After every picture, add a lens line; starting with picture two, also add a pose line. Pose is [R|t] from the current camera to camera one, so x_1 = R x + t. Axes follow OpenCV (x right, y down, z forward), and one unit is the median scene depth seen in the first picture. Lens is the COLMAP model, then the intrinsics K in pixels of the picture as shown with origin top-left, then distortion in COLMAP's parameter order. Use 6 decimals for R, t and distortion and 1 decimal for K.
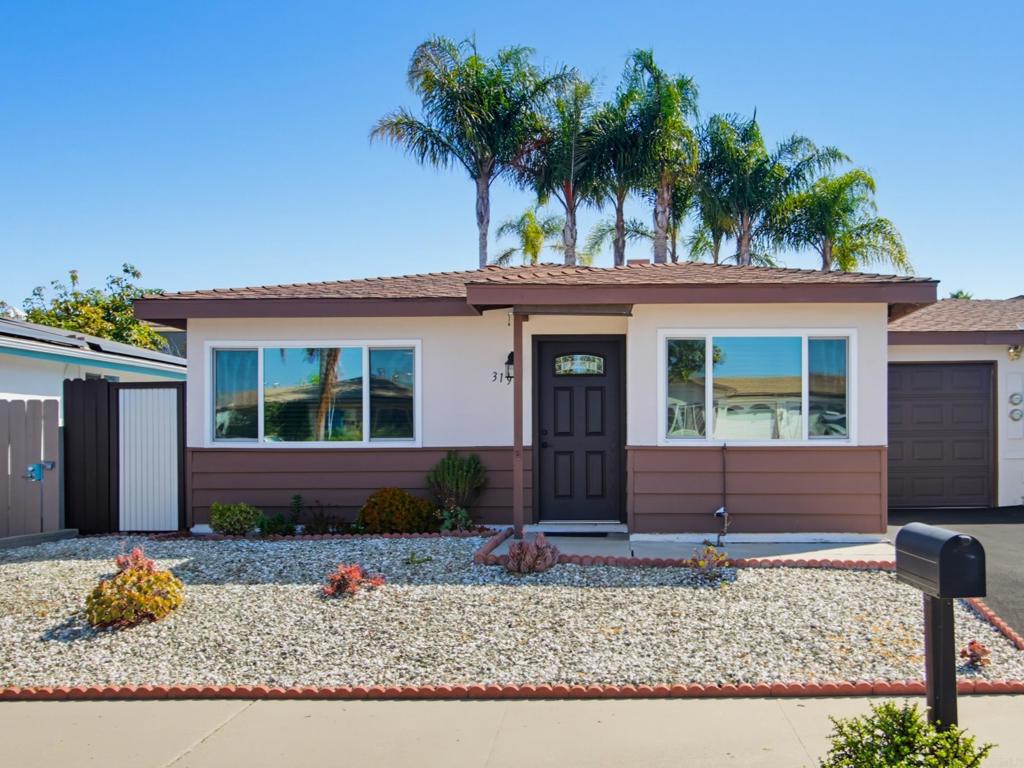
lens RADIAL K [[1118.3, 0, 513.0], [0, 1118.3, 418.3], [0, 0, 1]] dist [0.000735, 0.011290]
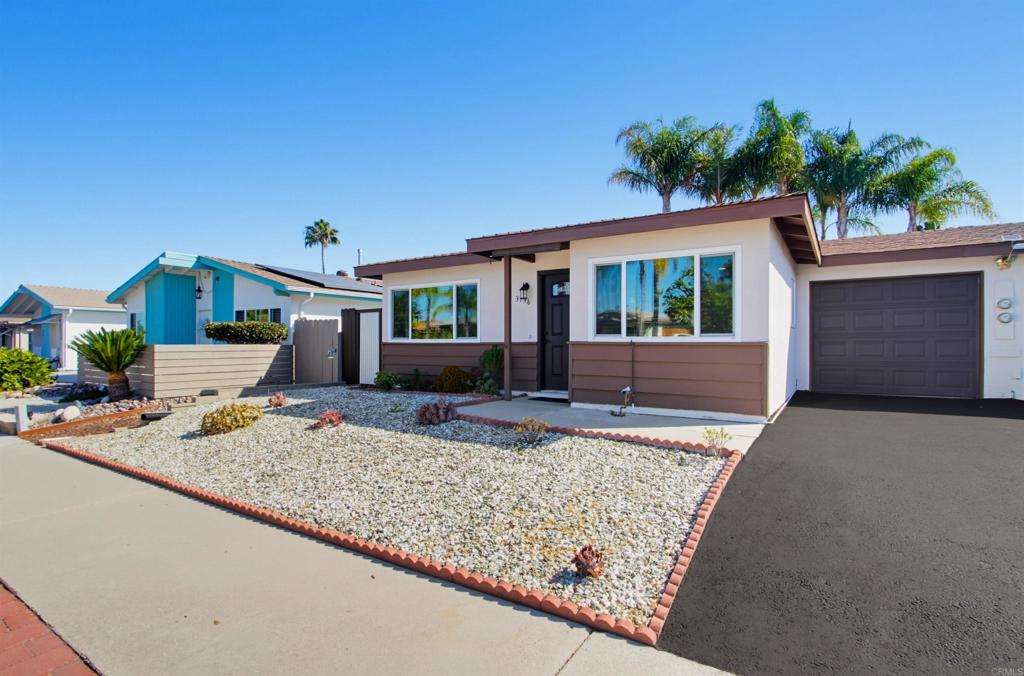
lens RADIAL K [[496.8, 0, 512.0], [0, 496.8, 338.0], [0, 0, 1]] dist [-0.014128, -0.000247]
pose [[0.845711, -0.000853, -0.533641, 0.356288], [0.004189, 0.999979, 0.005041, 0.015460], [0.533625, -0.006498, 0.845696, 0.386420]]
